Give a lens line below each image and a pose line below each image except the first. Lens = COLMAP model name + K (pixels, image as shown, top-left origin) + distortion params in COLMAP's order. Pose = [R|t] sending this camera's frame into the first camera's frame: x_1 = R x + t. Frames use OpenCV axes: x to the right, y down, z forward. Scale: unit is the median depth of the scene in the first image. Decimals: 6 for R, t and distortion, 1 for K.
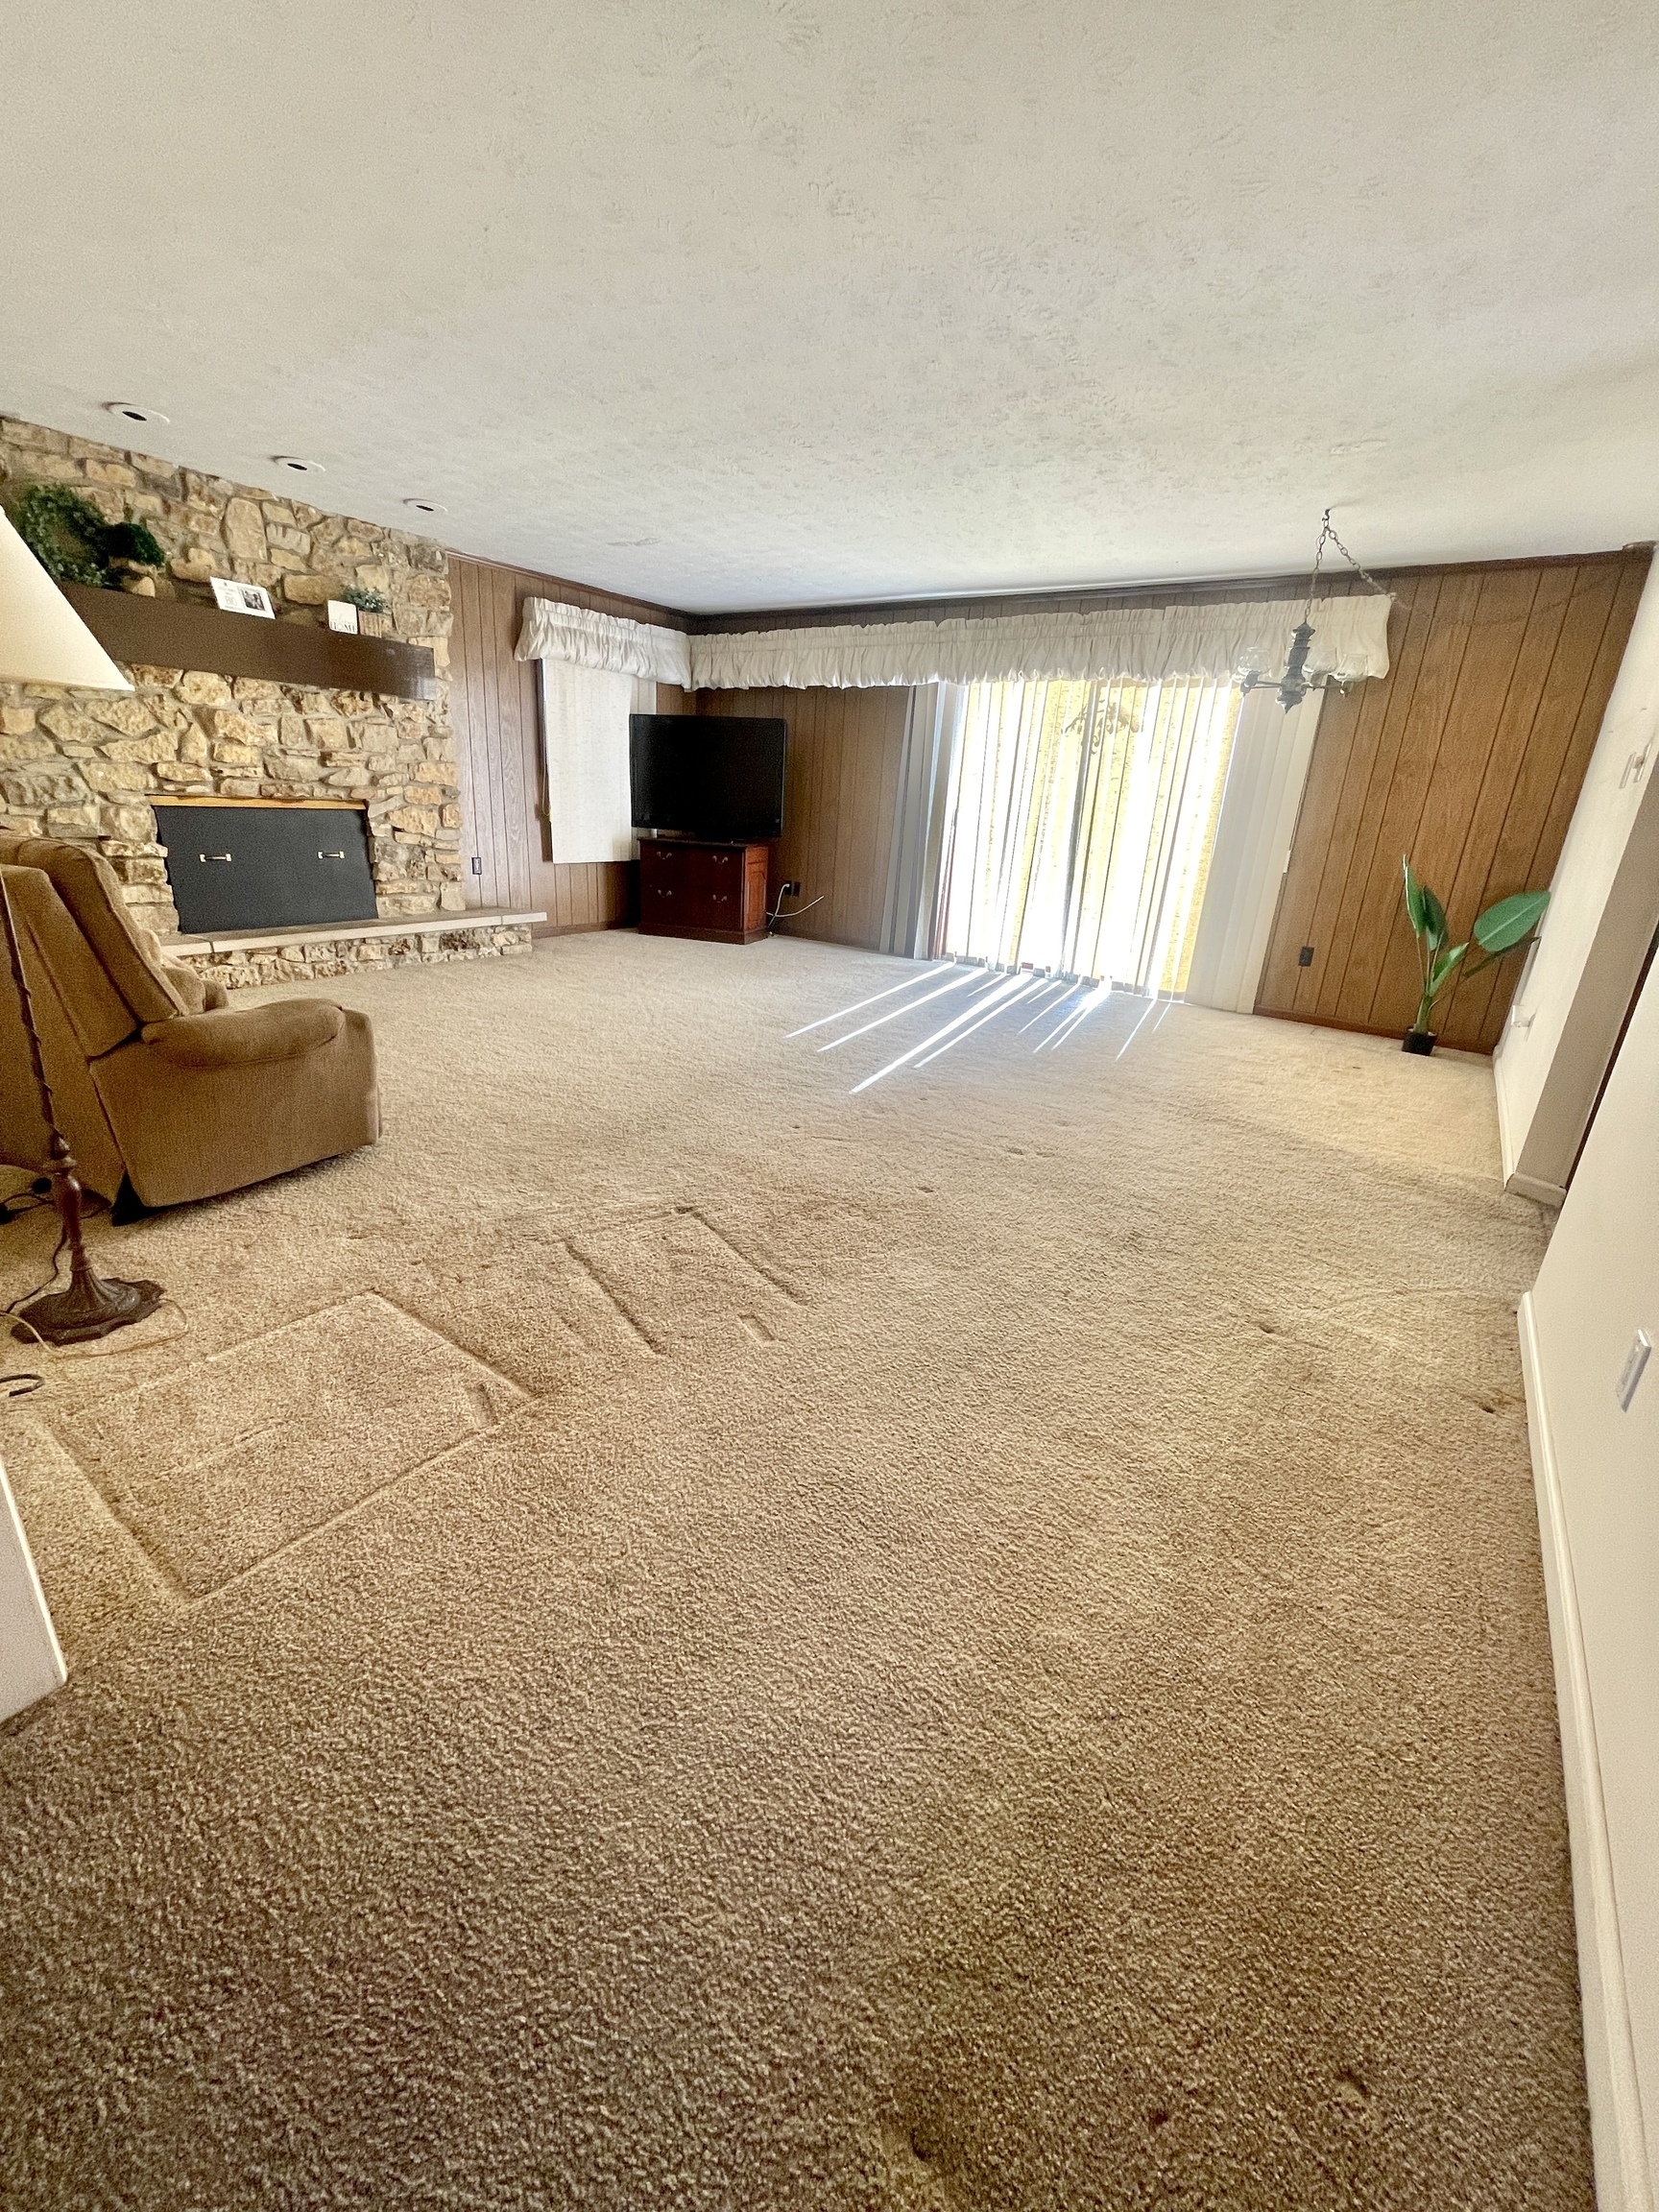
lens RADIAL K [[881.1, 0, 818.4], [0, 881.1, 1099.9], [0, 0, 1]] dist [0.004327, -0.002104]
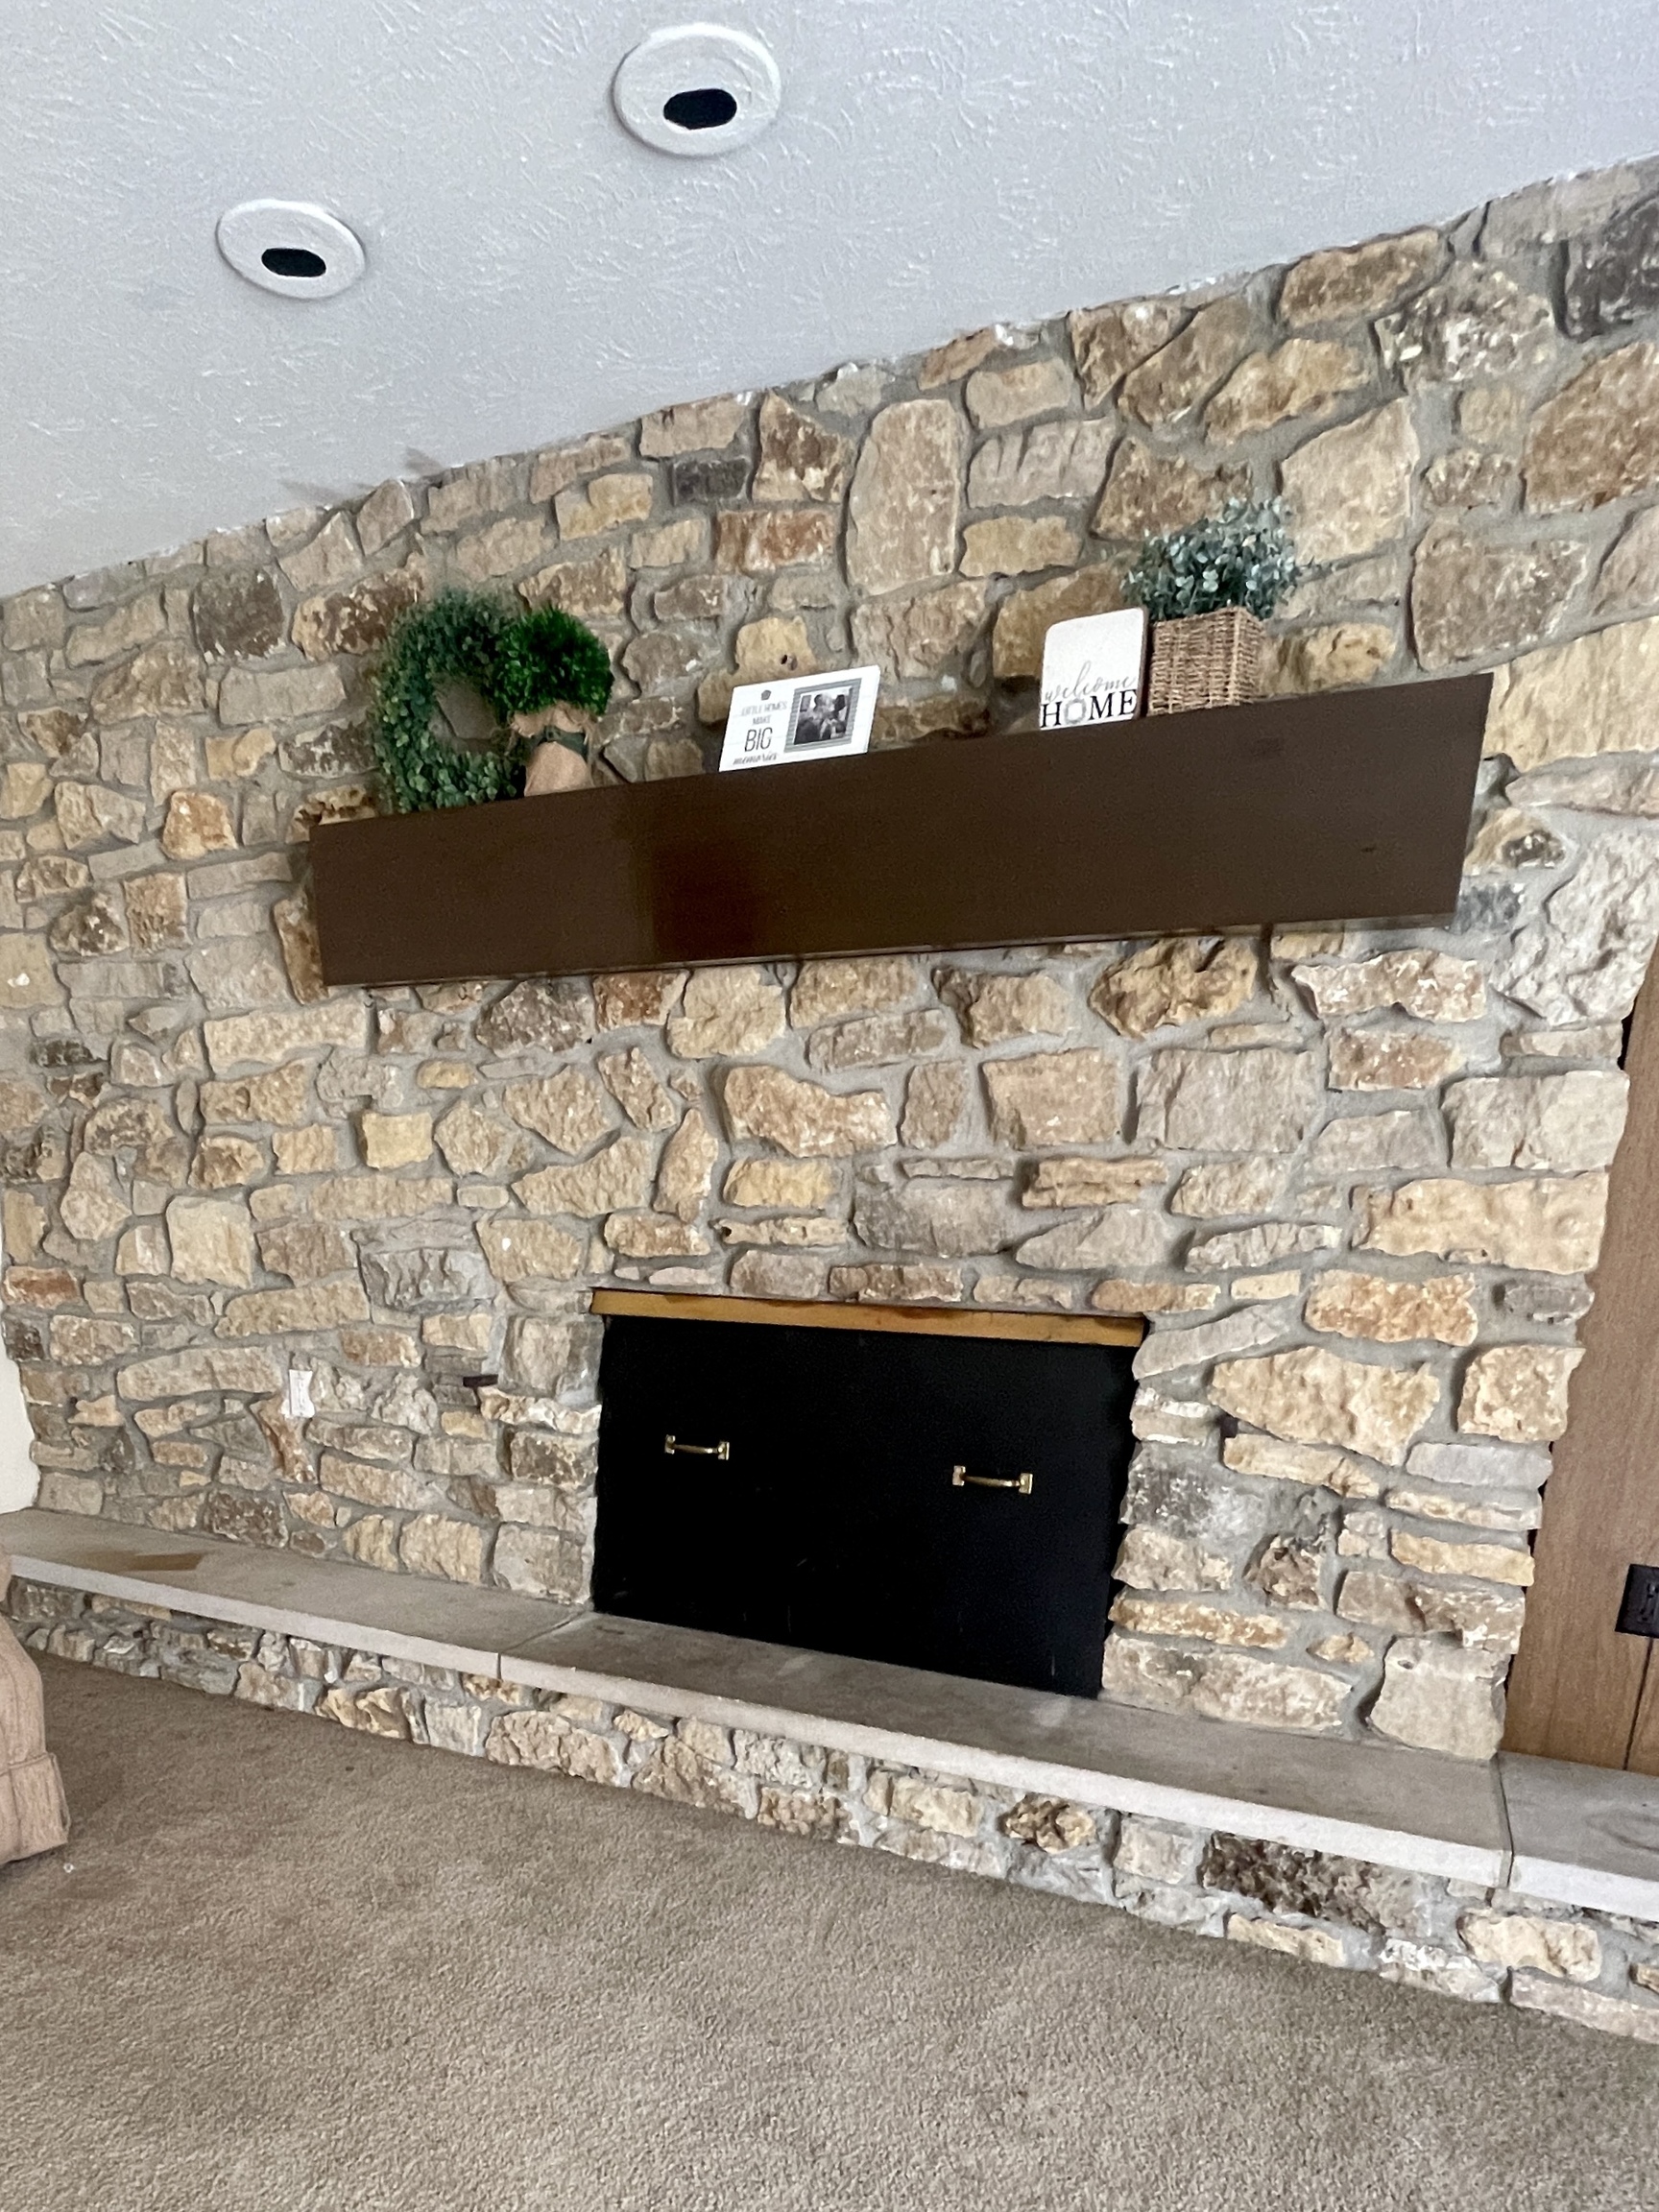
lens RADIAL K [[1385.4, 0, 642.6], [0, 1385.4, 1555.0], [0, 0, 1]] dist [-0.008386, 0.005235]
pose [[0.124839, 0.208770, -0.969964, -0.100454], [-0.329283, 0.930921, 0.157987, -0.353089], [0.935942, 0.299669, 0.184960, 0.974564]]
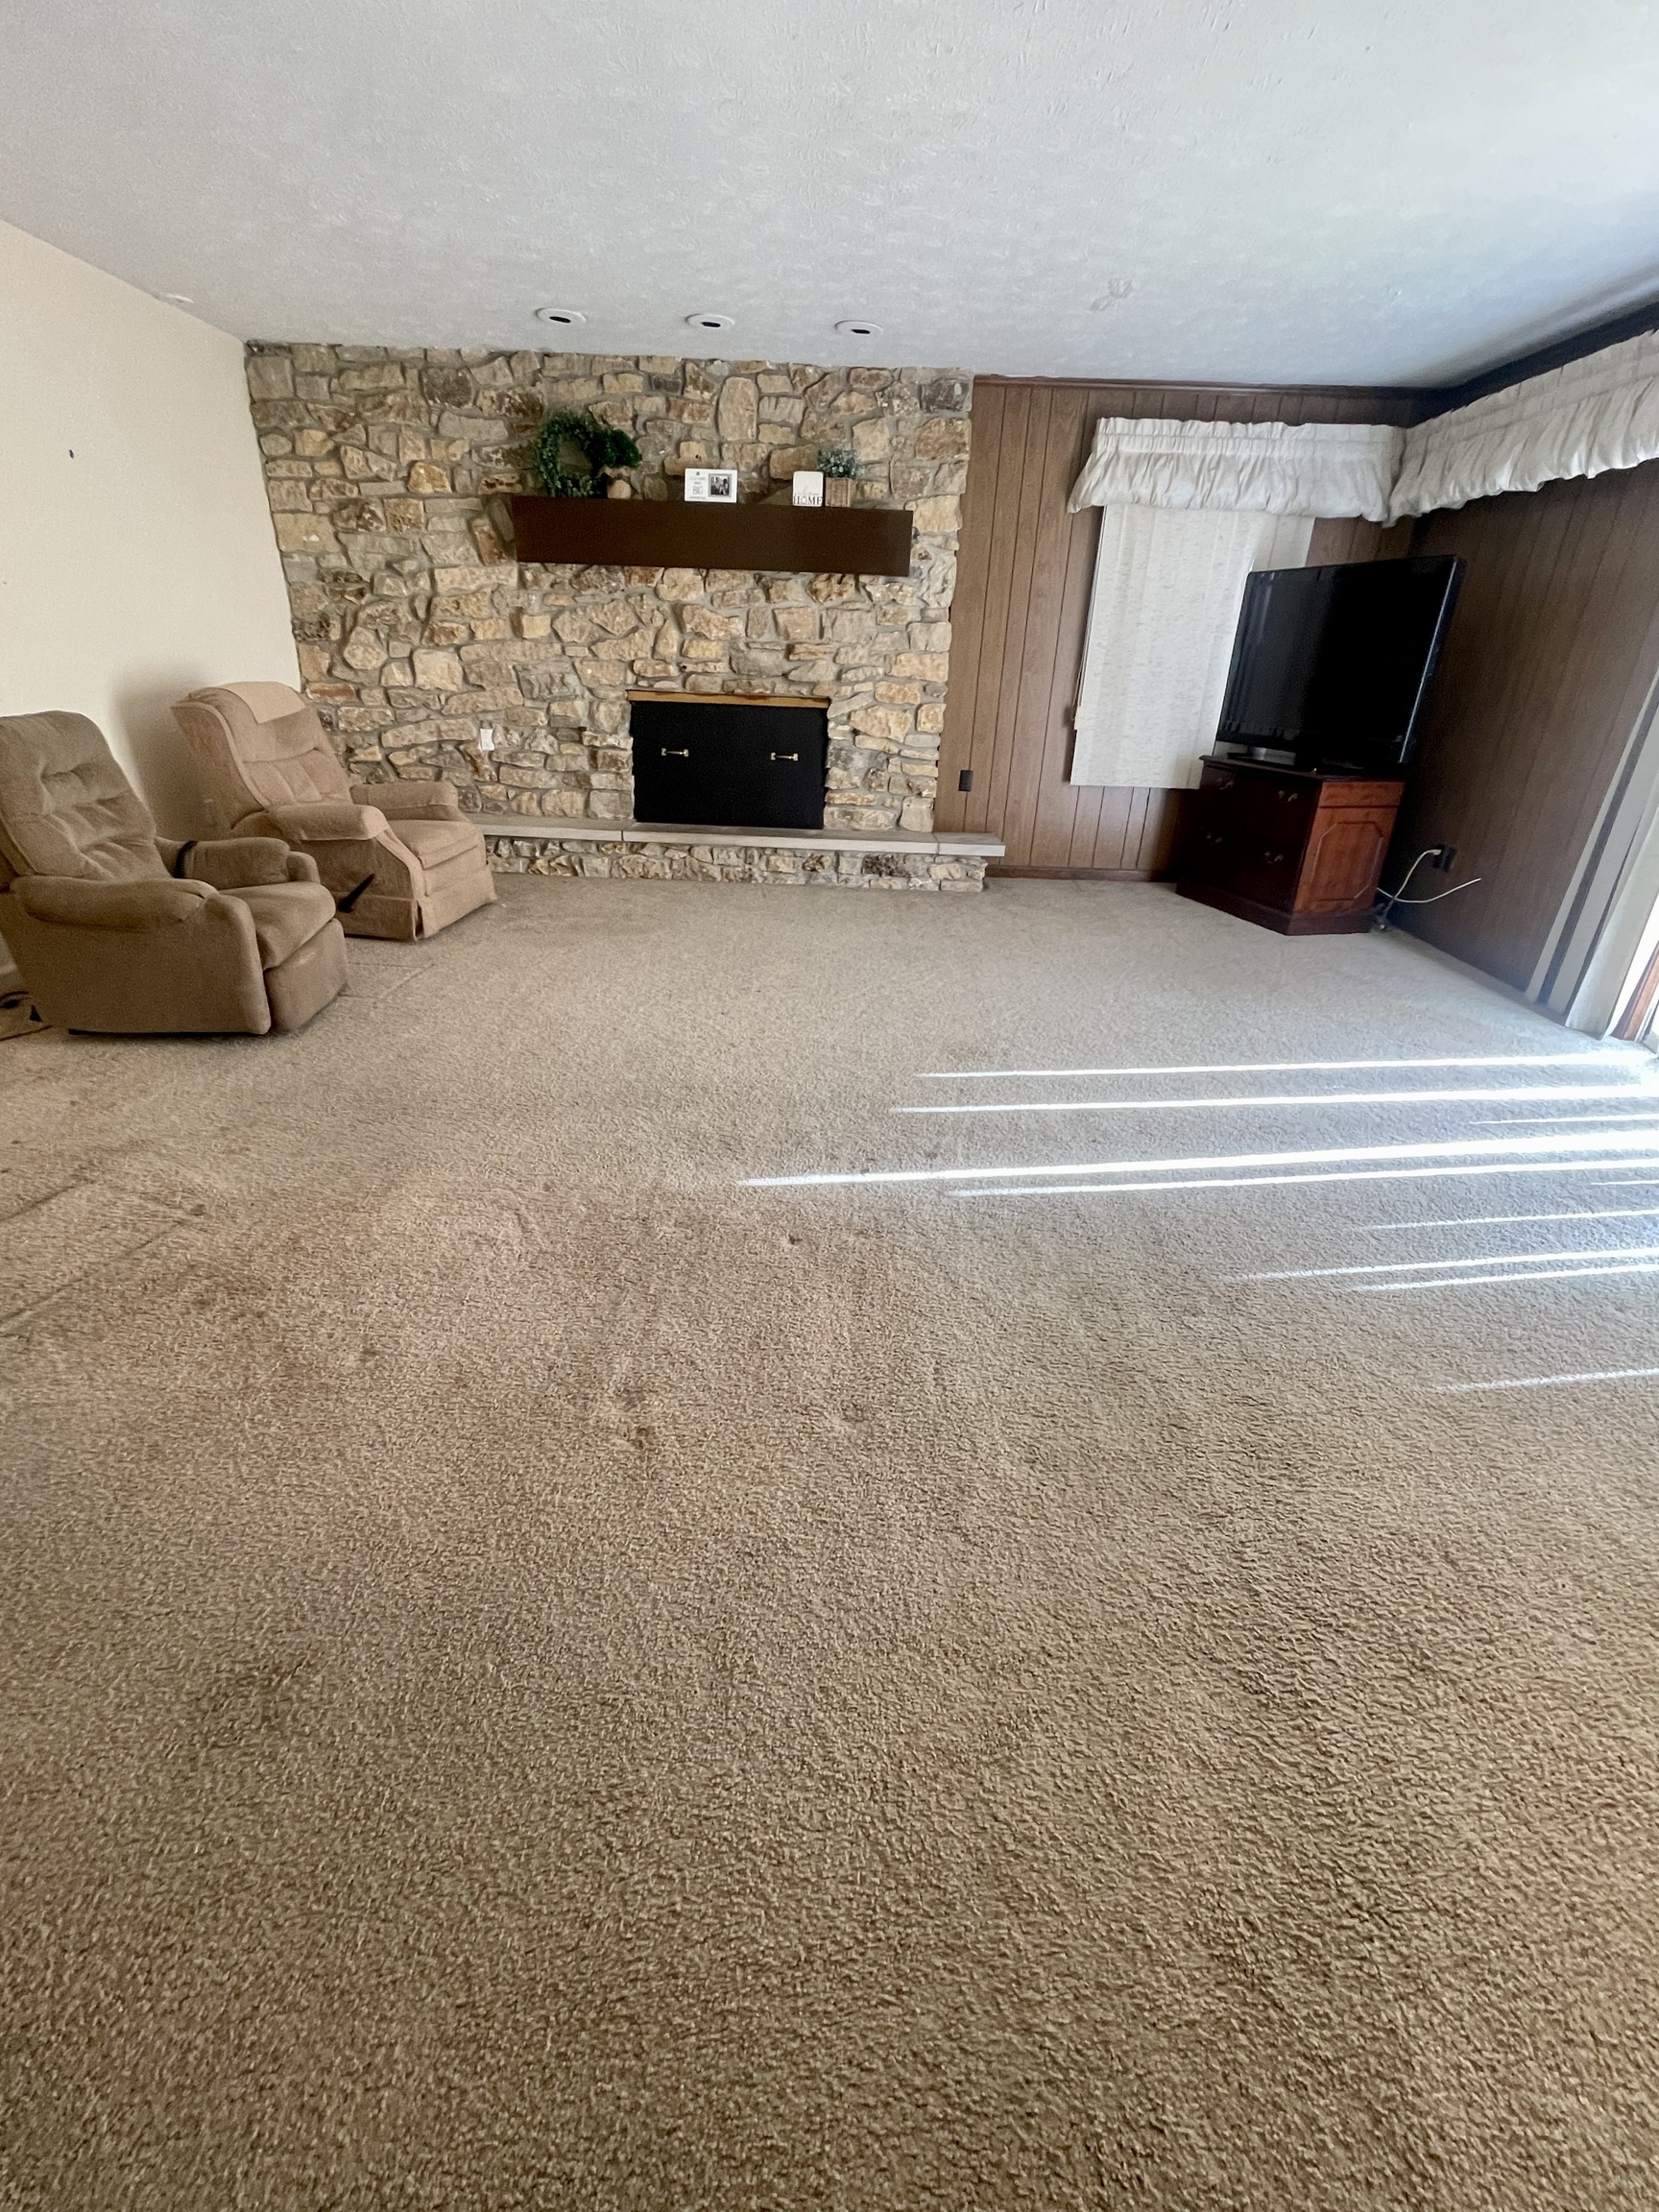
lens RADIAL K [[969.1, 0, 820.9], [0, 969.1, 1099.3], [0, 0, 1]] dist [-0.006161, -0.000003]
pose [[0.562909, 0.317898, -0.762938, 0.464818], [-0.274829, 0.942541, 0.189961, -0.169304], [0.779488, 0.102747, 0.617933, 0.518971]]
